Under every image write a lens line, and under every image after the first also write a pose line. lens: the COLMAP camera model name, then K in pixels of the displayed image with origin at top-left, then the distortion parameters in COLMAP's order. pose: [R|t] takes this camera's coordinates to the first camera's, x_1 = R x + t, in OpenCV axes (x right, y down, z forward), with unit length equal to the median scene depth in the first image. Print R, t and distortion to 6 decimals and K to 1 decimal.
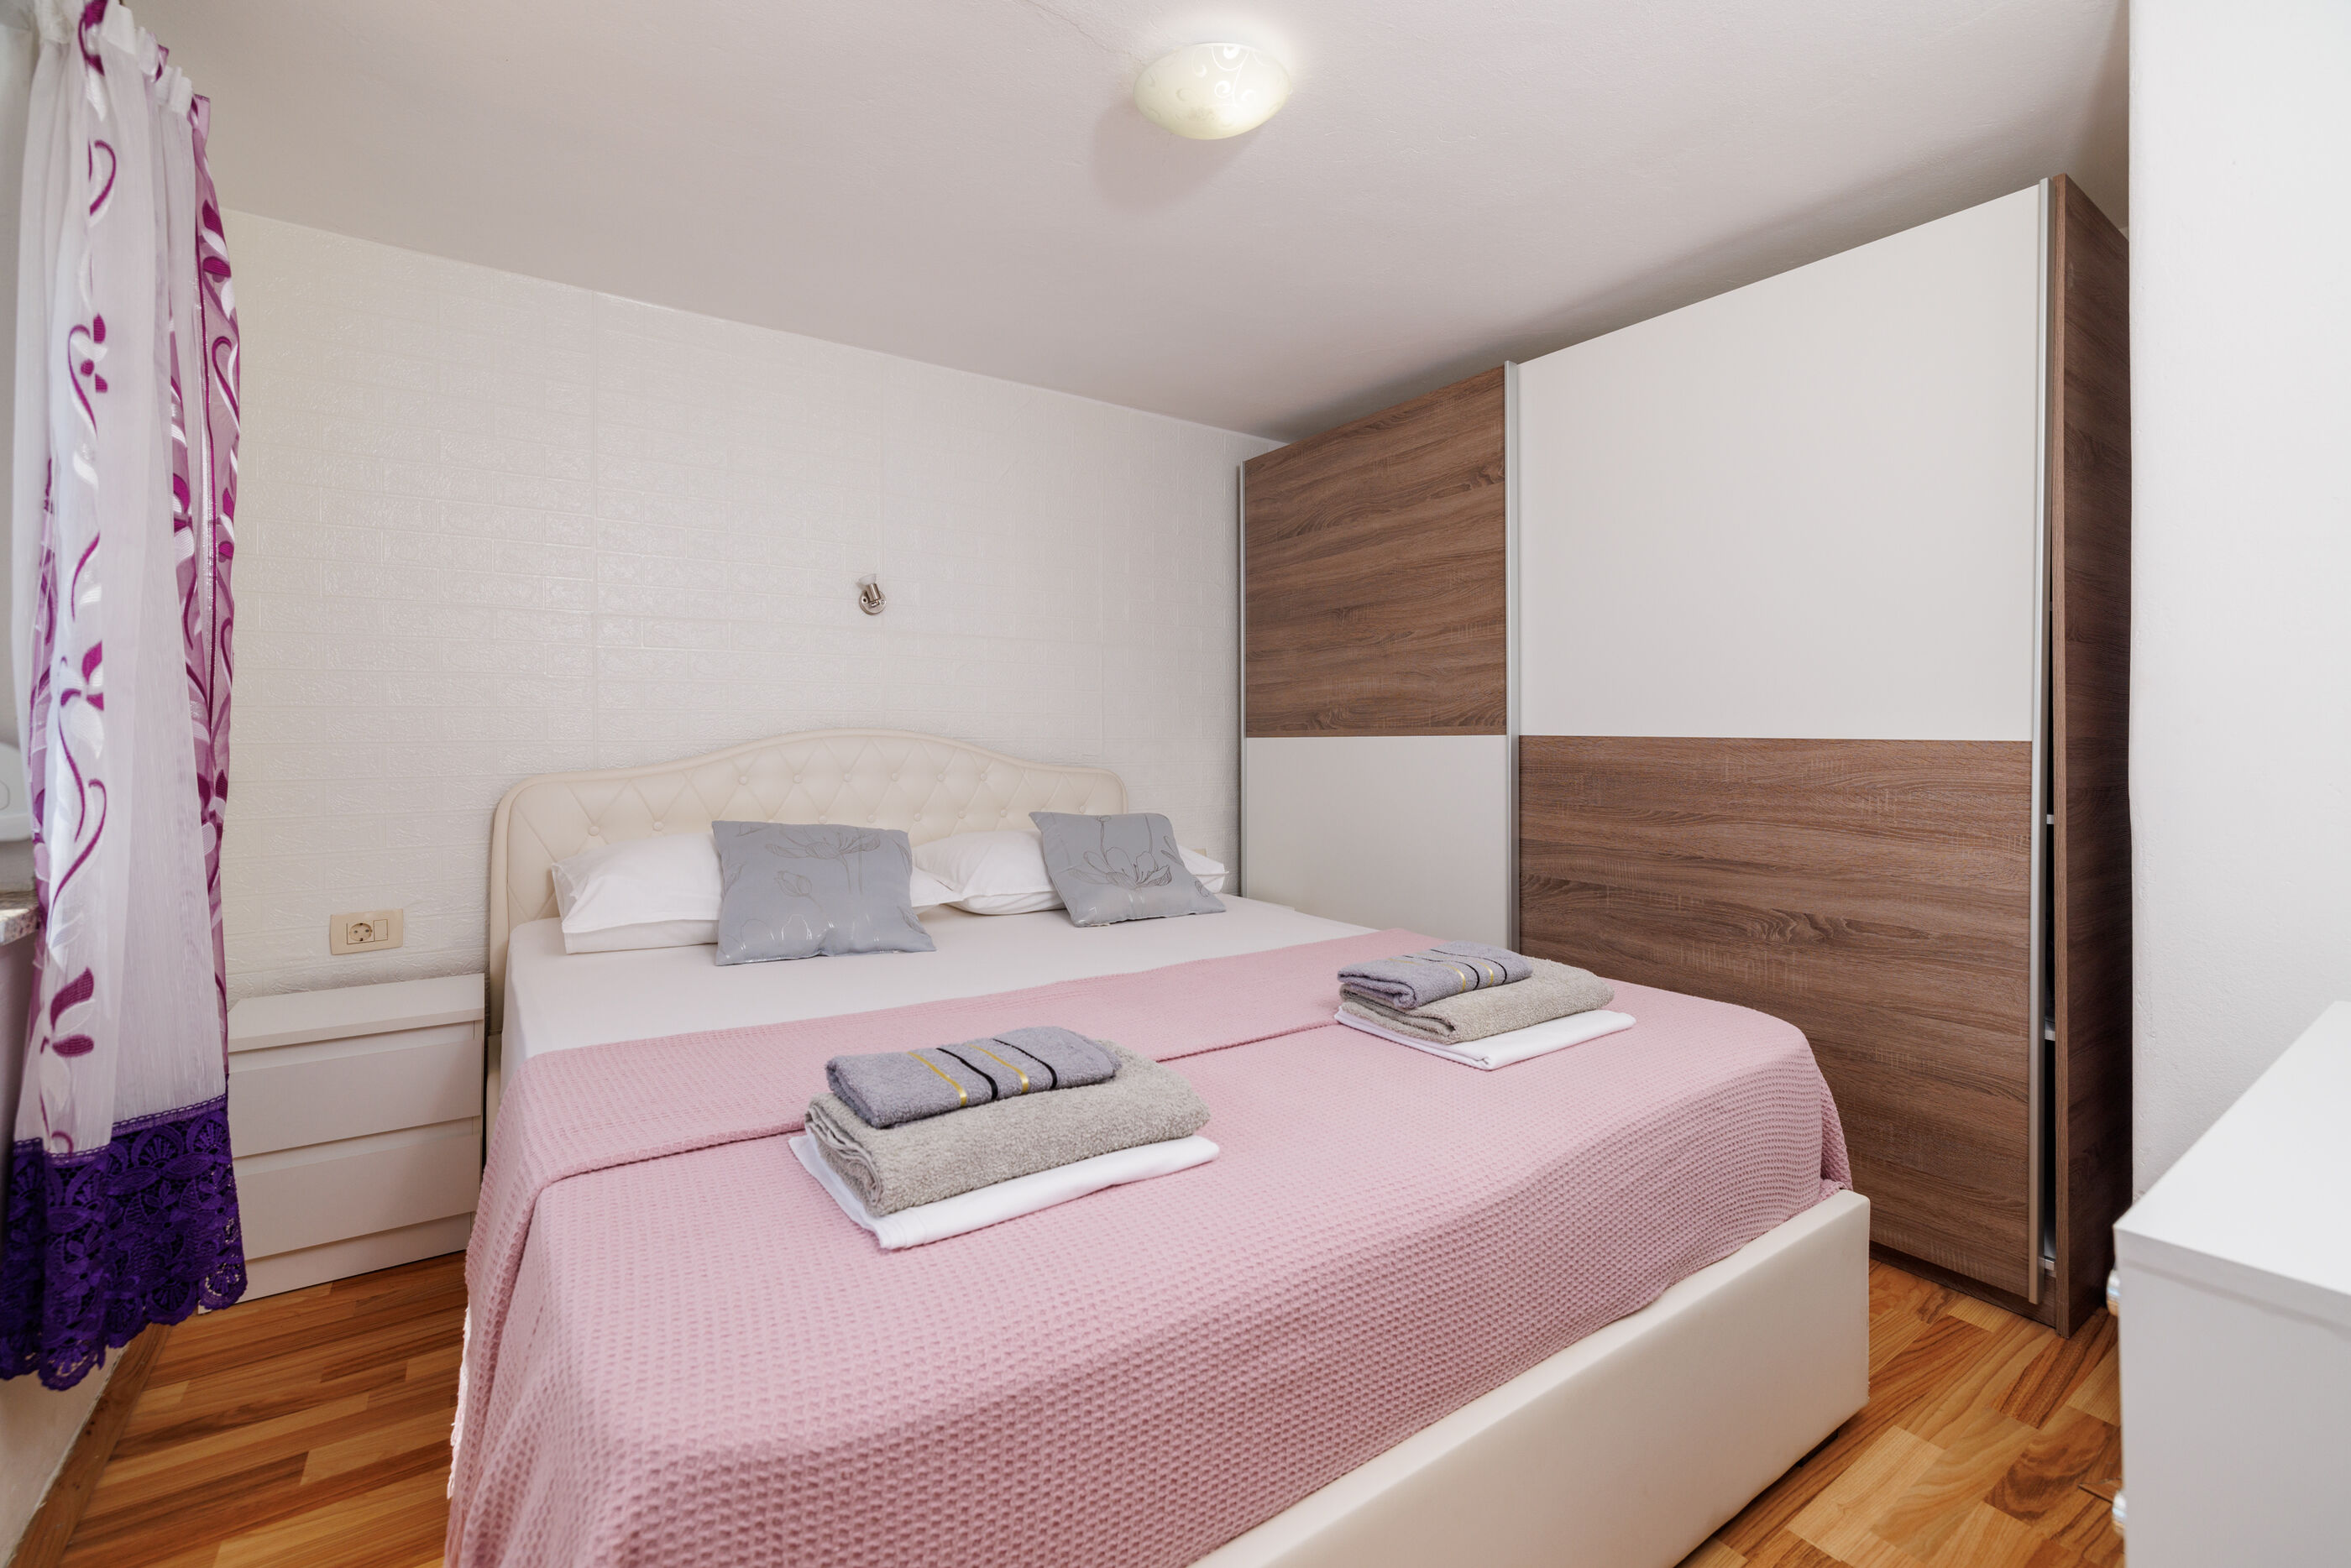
lens RADIAL K [[996.6, 0, 1186.3], [0, 996.6, 738.7], [0, 0, 1]] dist [-0.000583, -0.000071]
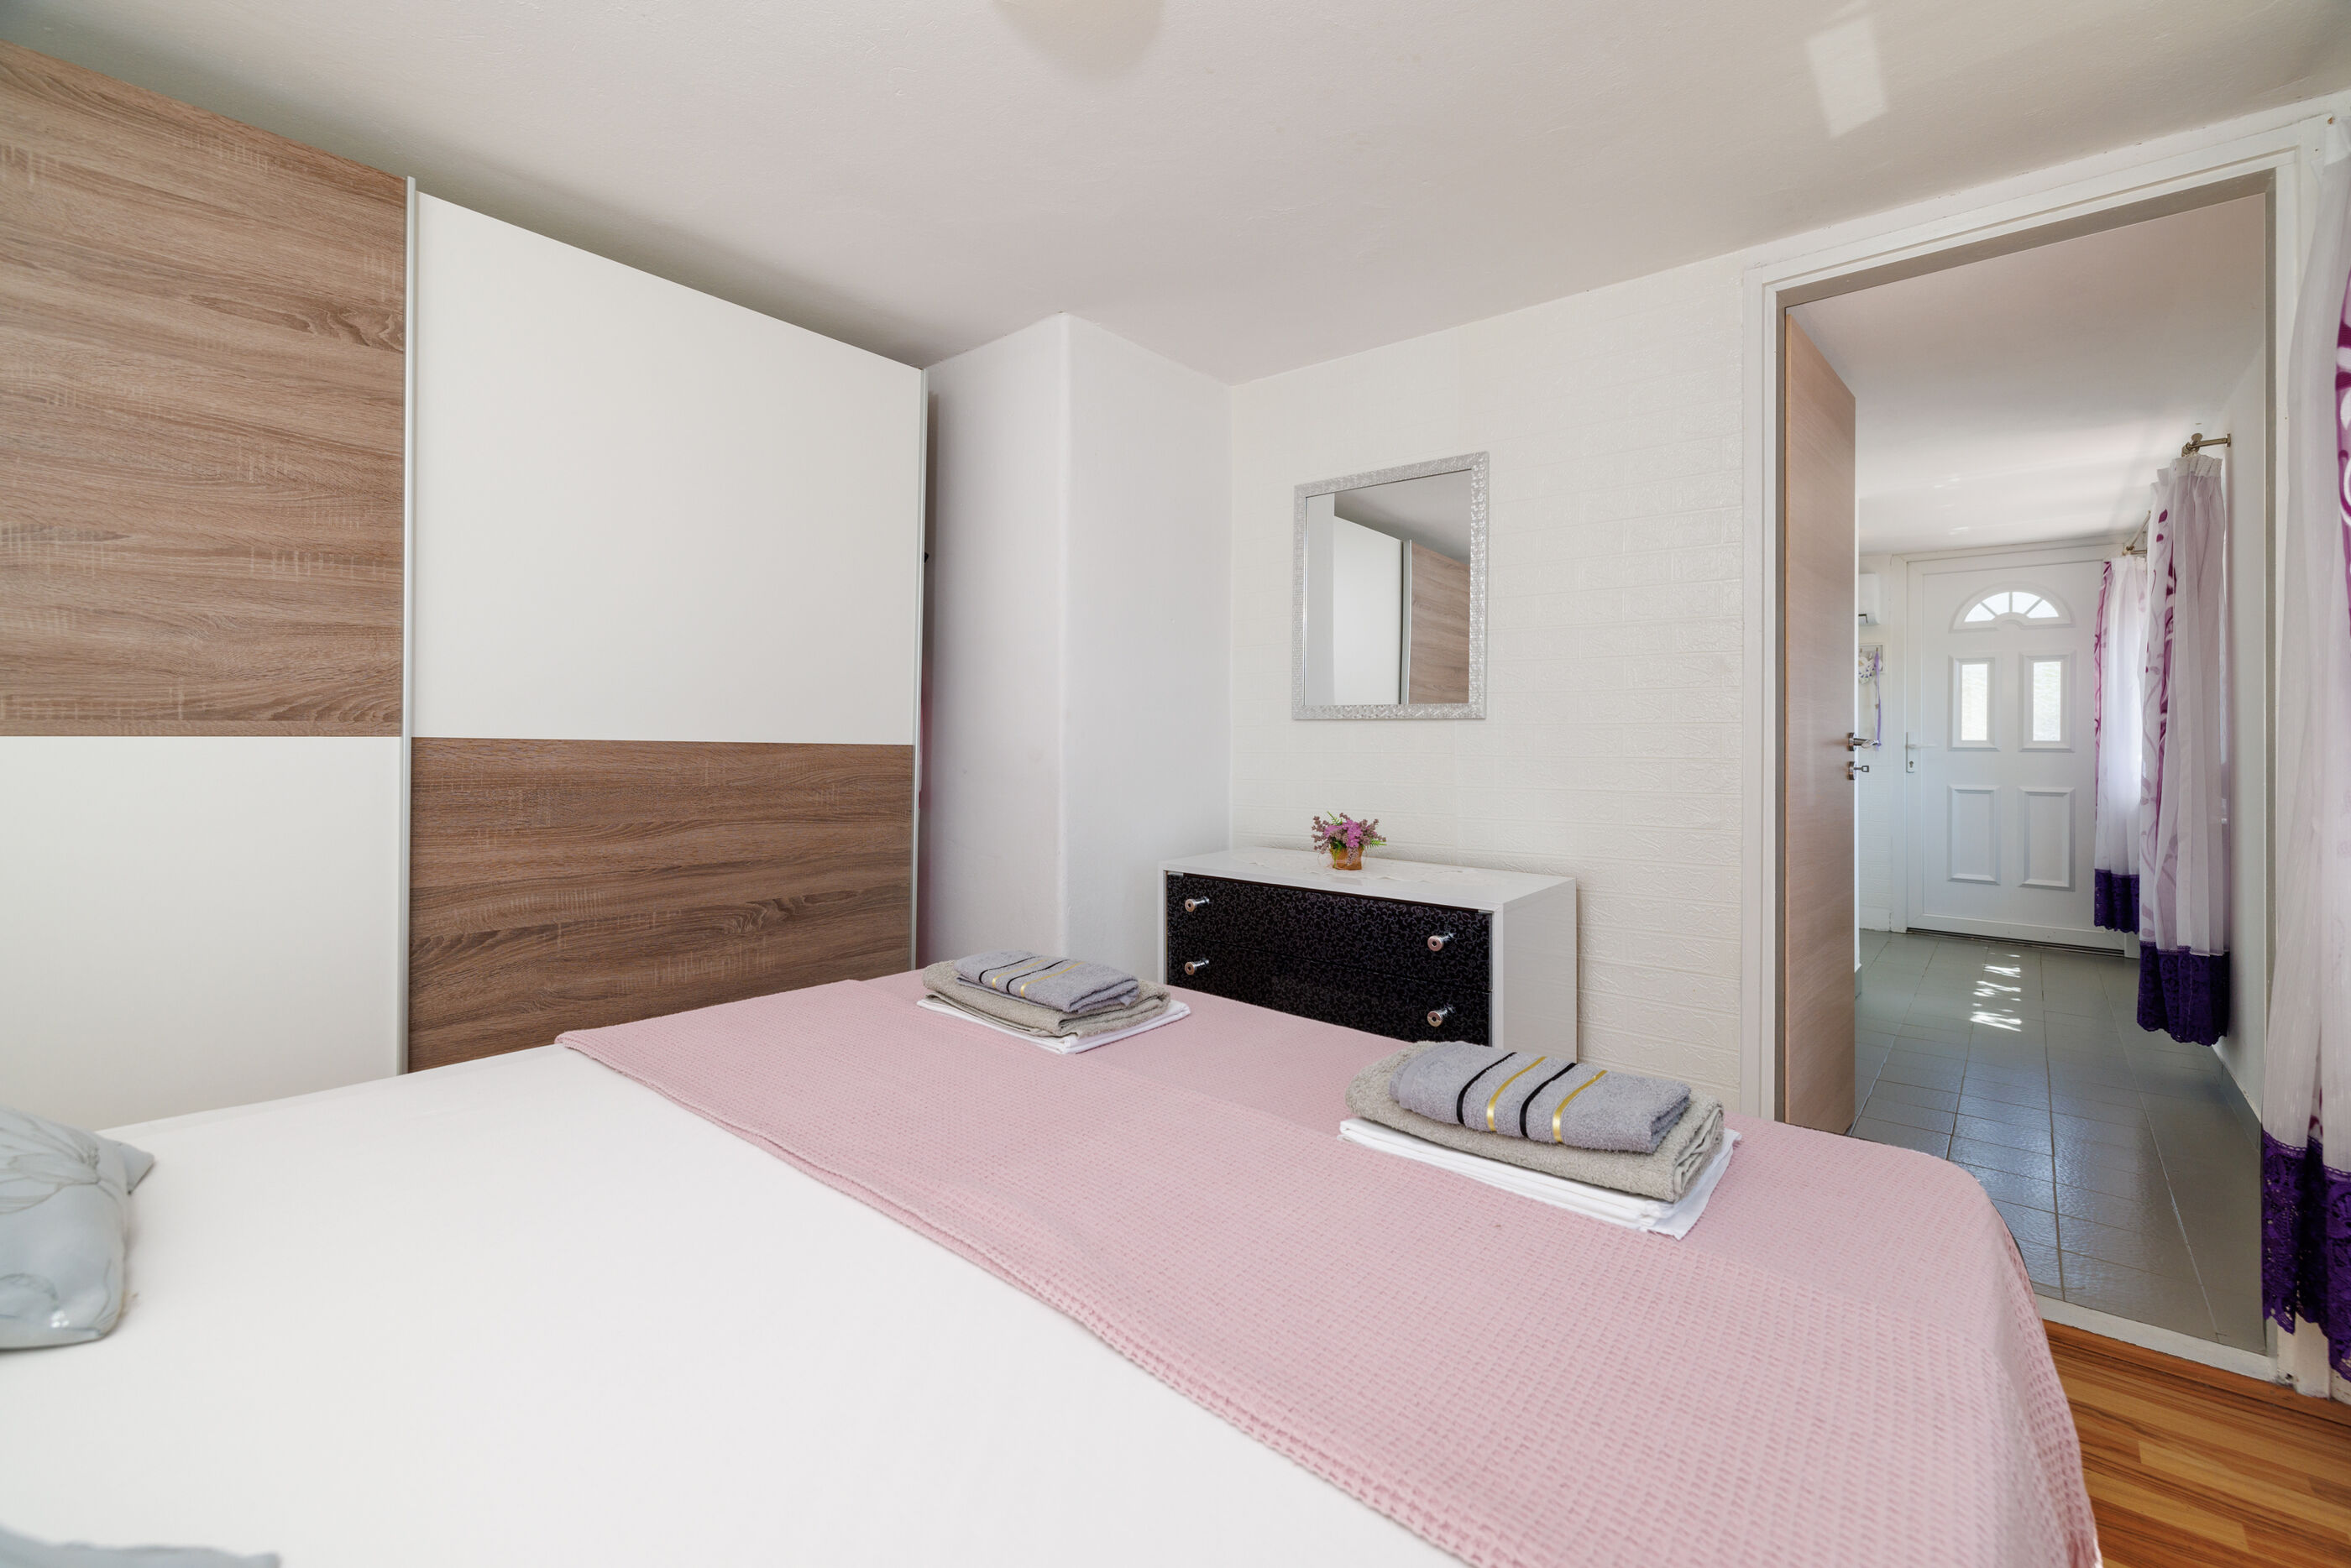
lens RADIAL K [[996.6, 0, 1186.3], [0, 996.6, 738.7], [0, 0, 1]] dist [-0.000583, -0.000071]
pose [[-0.252609, -0.005046, 0.967555, -0.485030], [-0.011058, 0.999936, 0.002328, -0.010407], [-0.967505, -0.010111, -0.252649, 0.702202]]
